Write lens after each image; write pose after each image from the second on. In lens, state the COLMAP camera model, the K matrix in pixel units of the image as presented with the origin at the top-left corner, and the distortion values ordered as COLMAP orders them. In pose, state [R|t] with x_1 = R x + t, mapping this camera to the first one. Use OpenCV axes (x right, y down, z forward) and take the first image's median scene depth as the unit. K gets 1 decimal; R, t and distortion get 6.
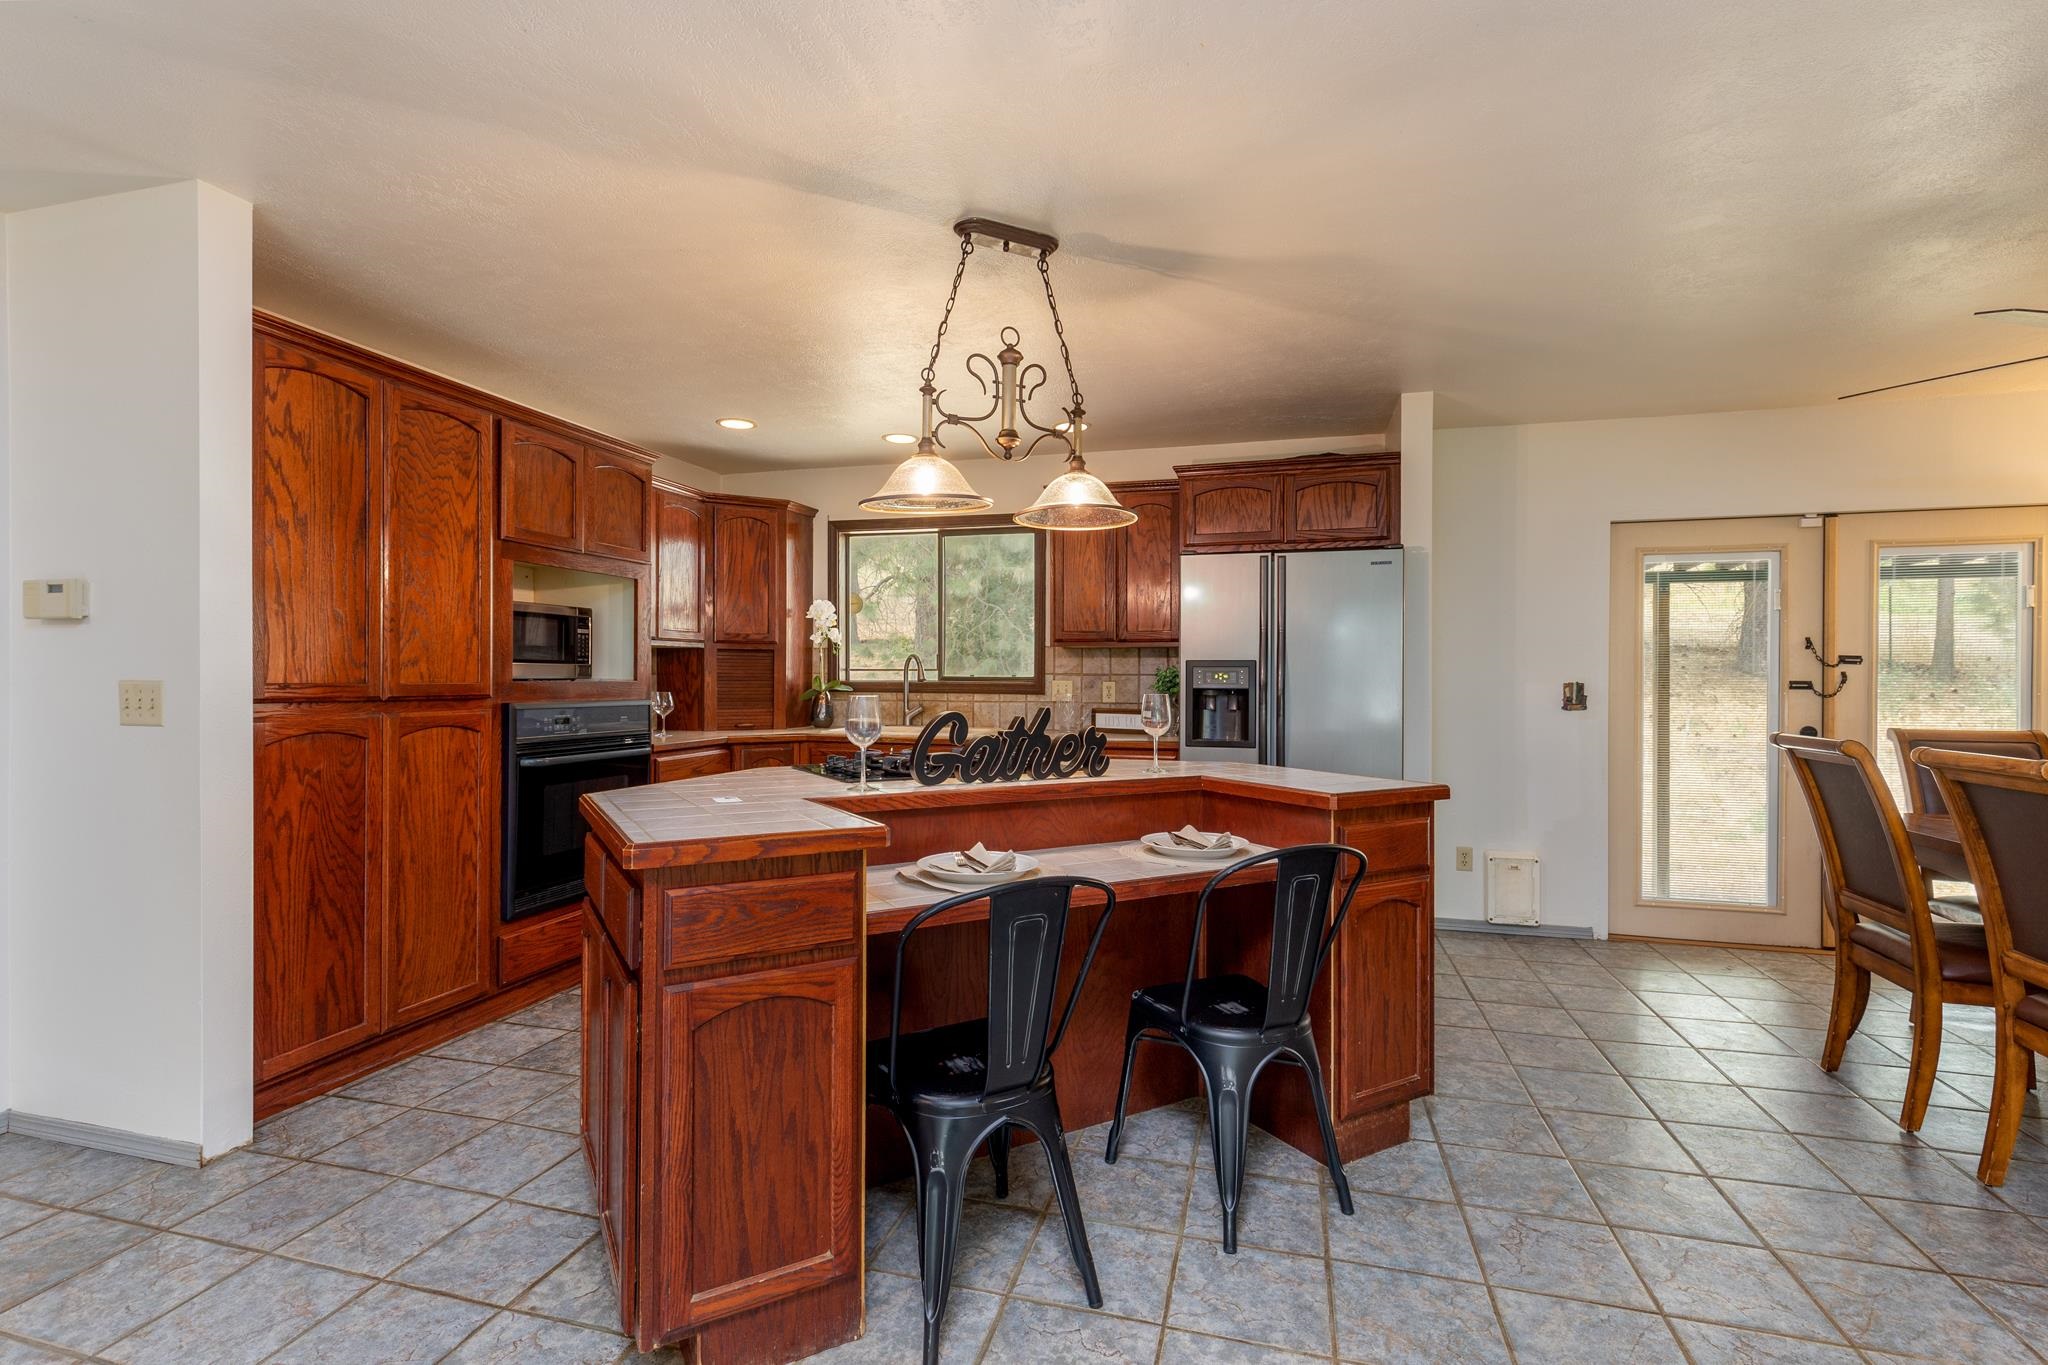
lens RADIAL K [[928.2, 0, 1024.0], [0, 928.2, 682.5], [0, 0, 1]] dist [0.003192, 0.000176]
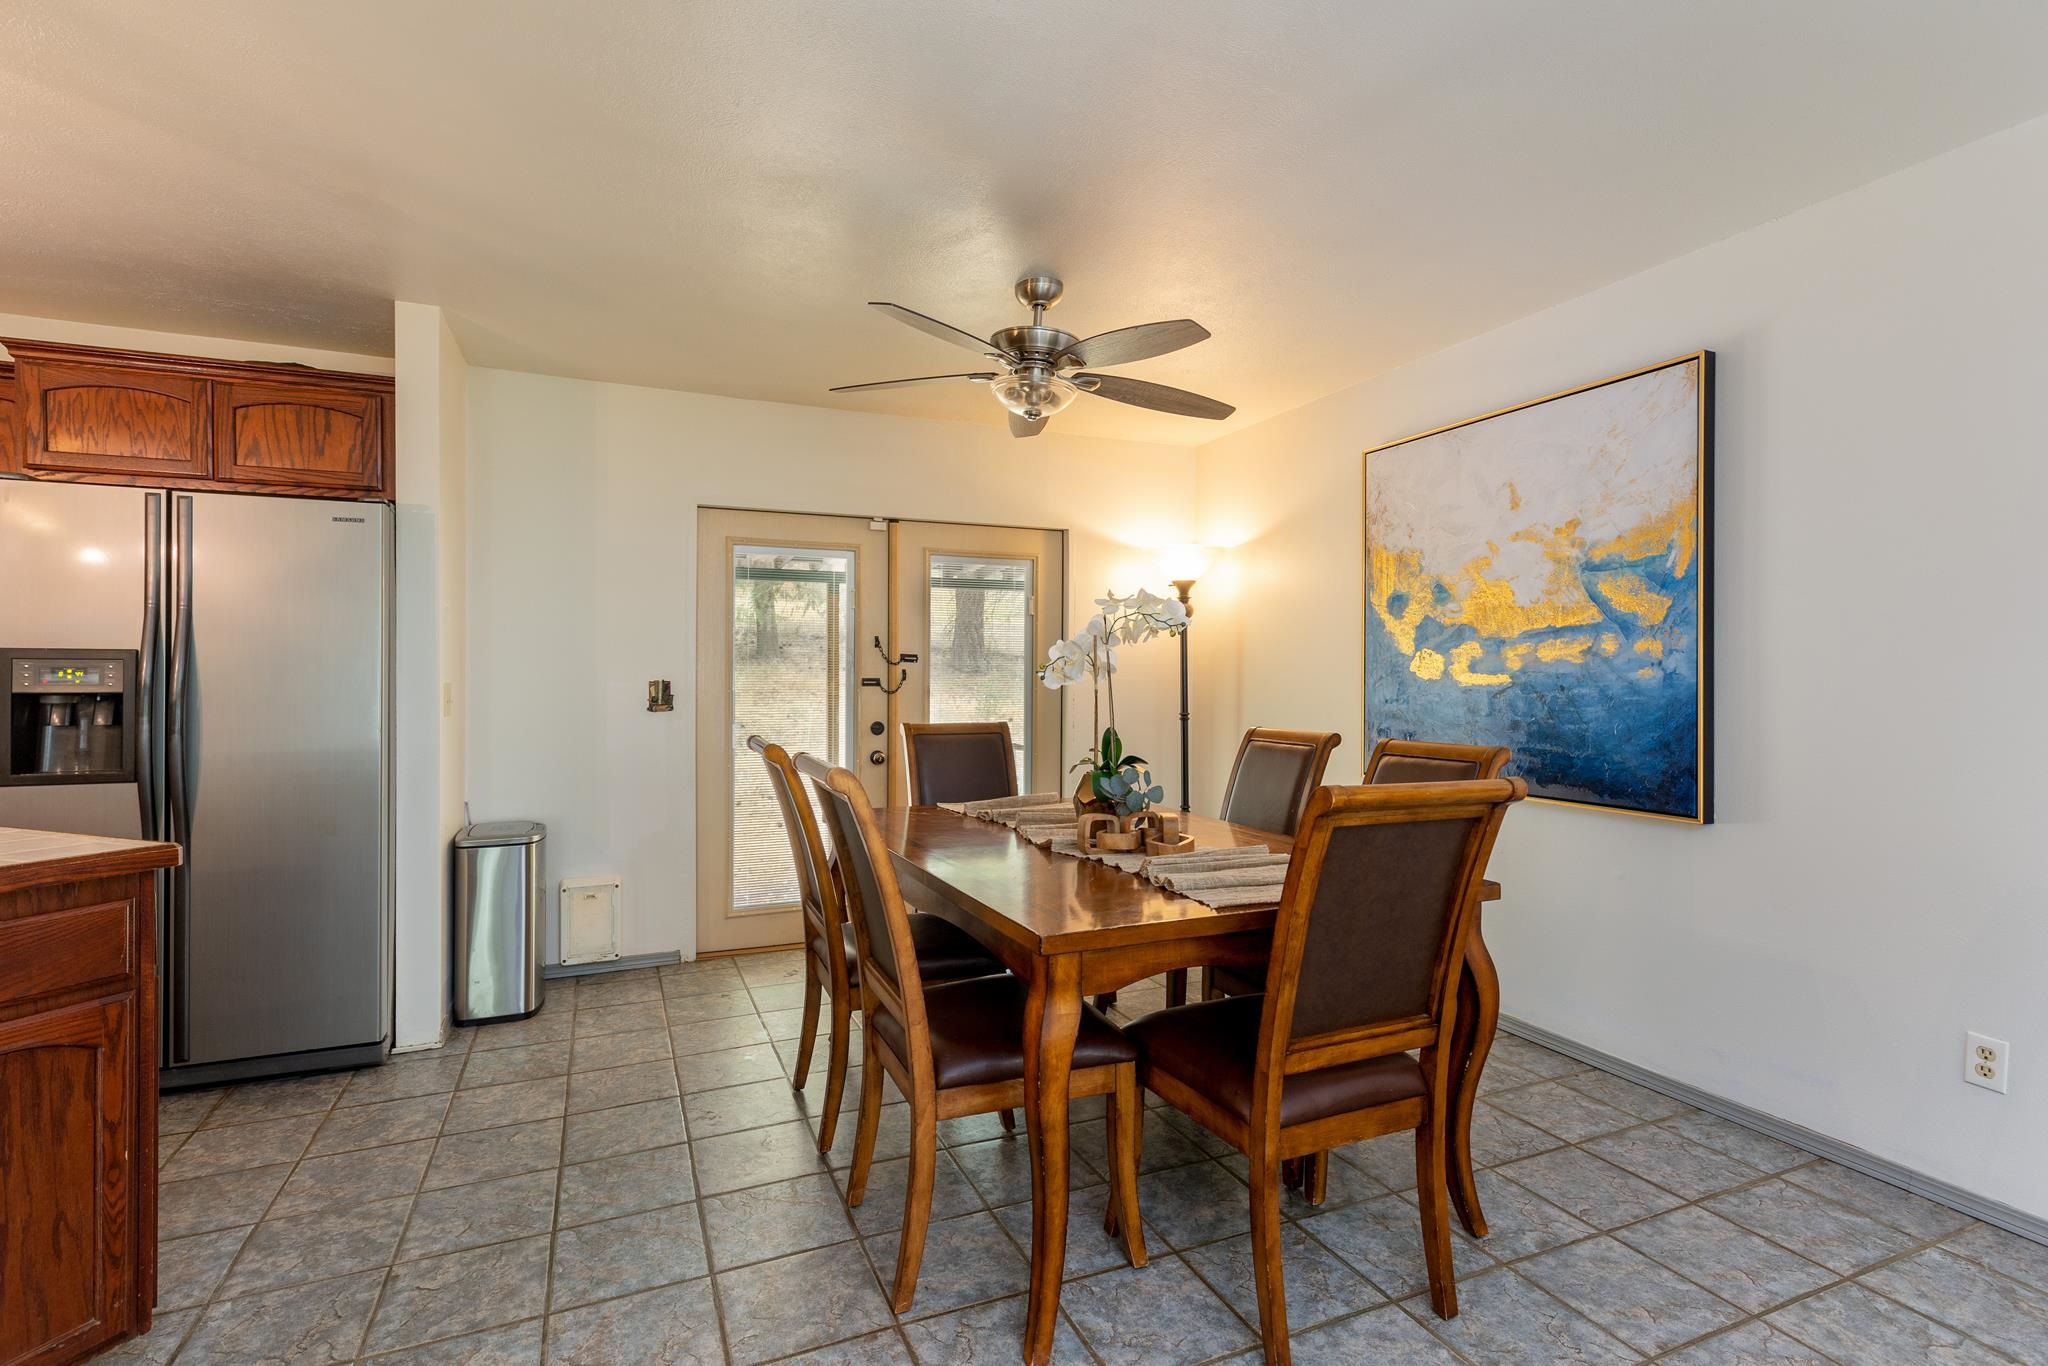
lens RADIAL K [[956.5, 0, 1016.2], [0, 956.5, 678.2], [0, 0, 1]] dist [-0.000908, 0.000144]
pose [[0.779082, -0.002271, 0.626918, 0.306515], [0.002350, 0.999997, 0.000702, -0.002015], [-0.626918, 0.000926, 0.779085, 0.072256]]
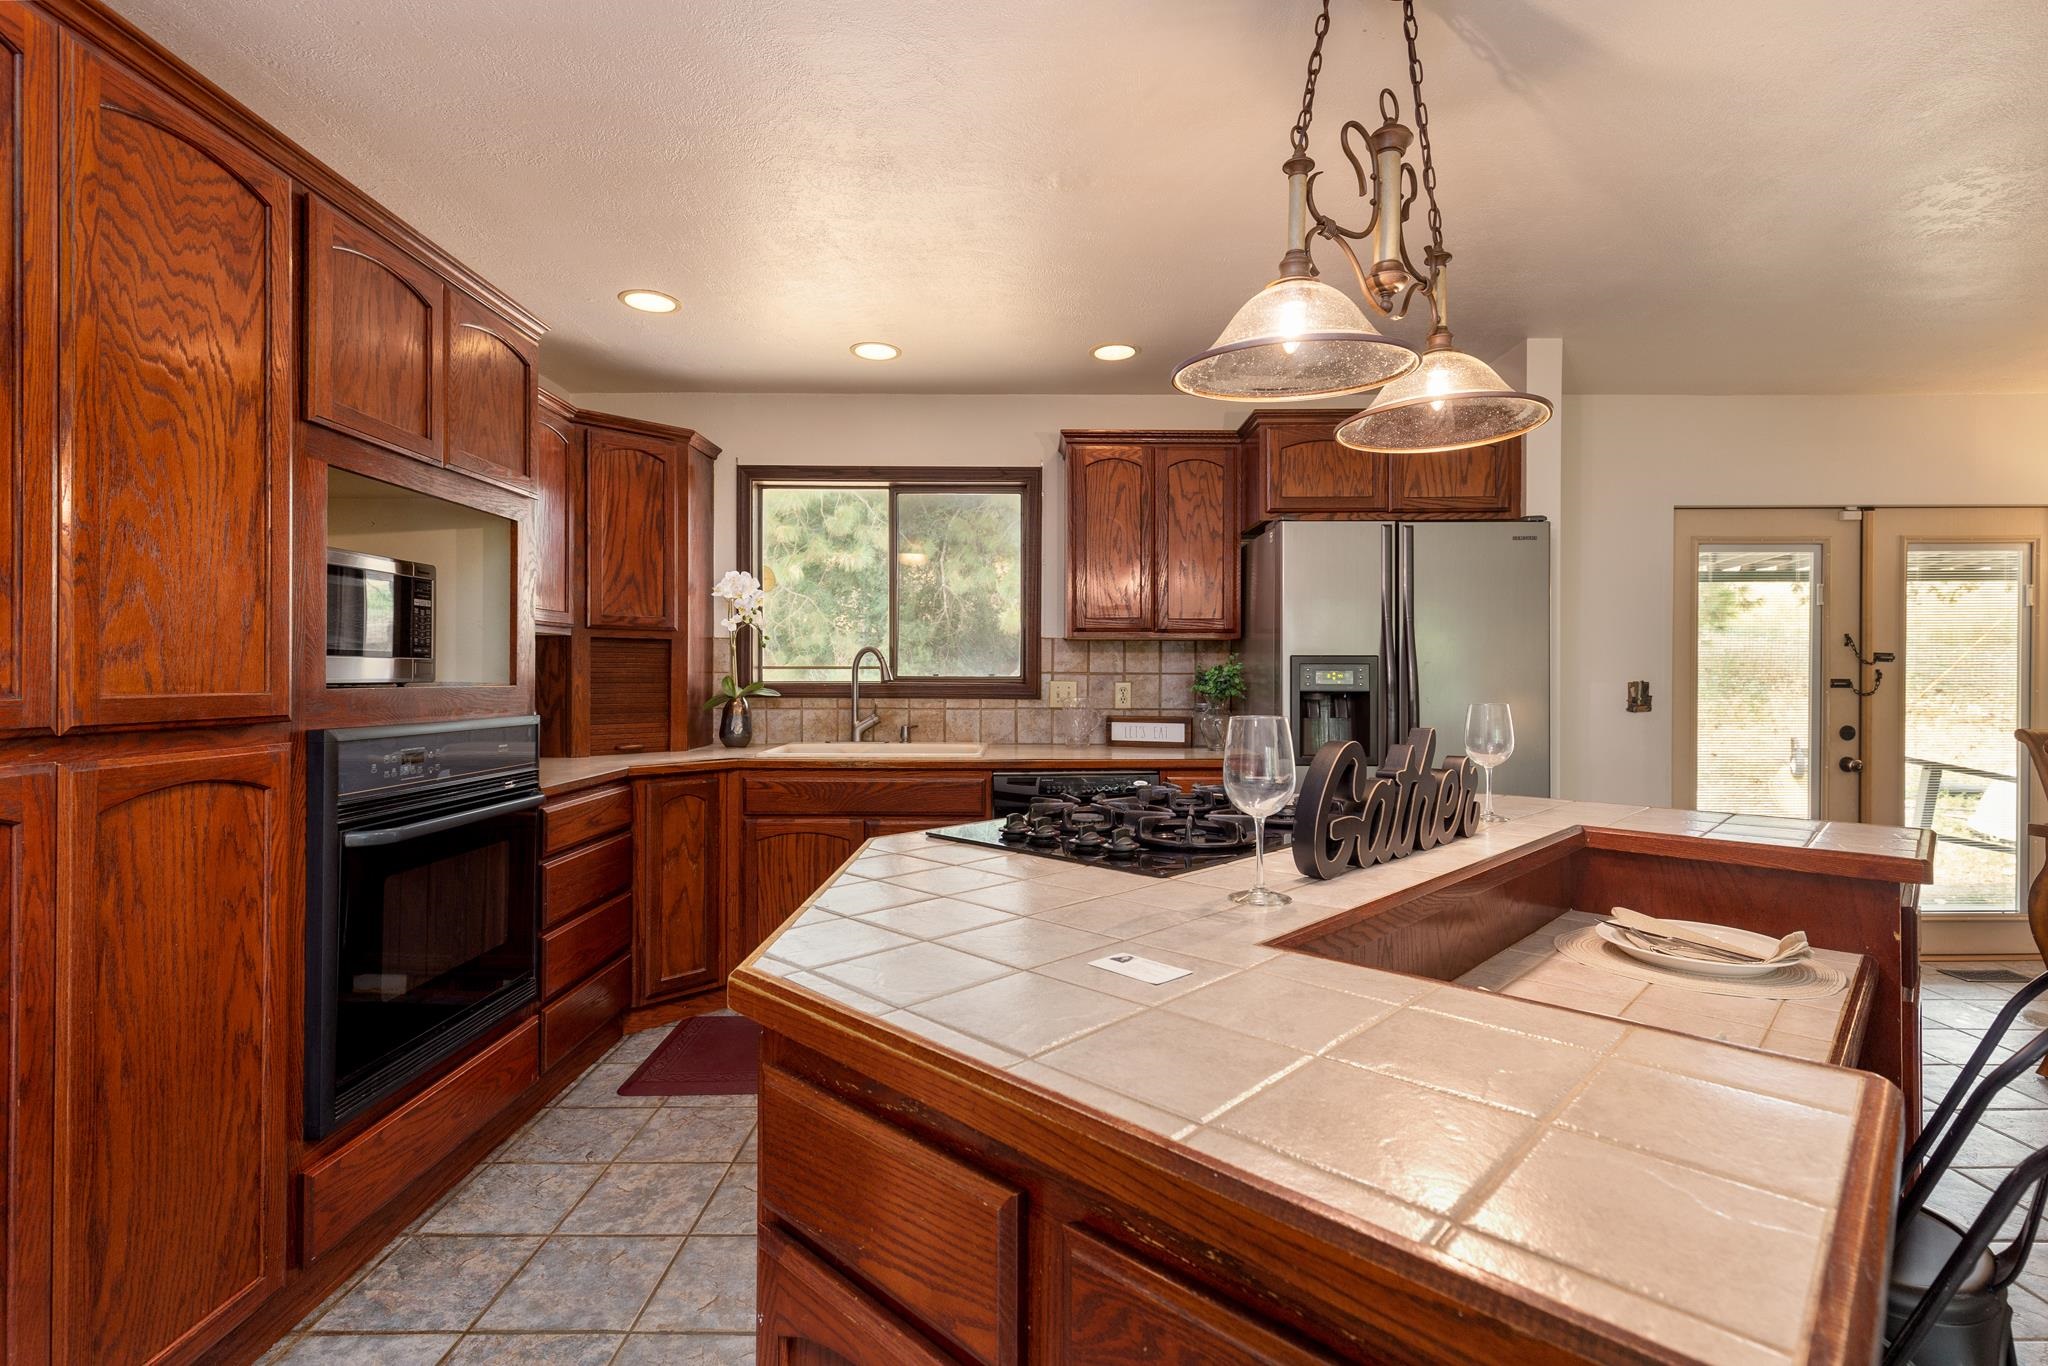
lens RADIAL K [[928.3, 0, 1025.4], [0, 928.3, 675.7], [0, 0, 1]] dist [0.000156, 0.000230]
pose [[0.963883, -0.002524, 0.266316, -0.250206], [0.003939, 0.999981, -0.004782, -0.003920], [-0.266298, 0.005658, 0.963874, 0.308838]]
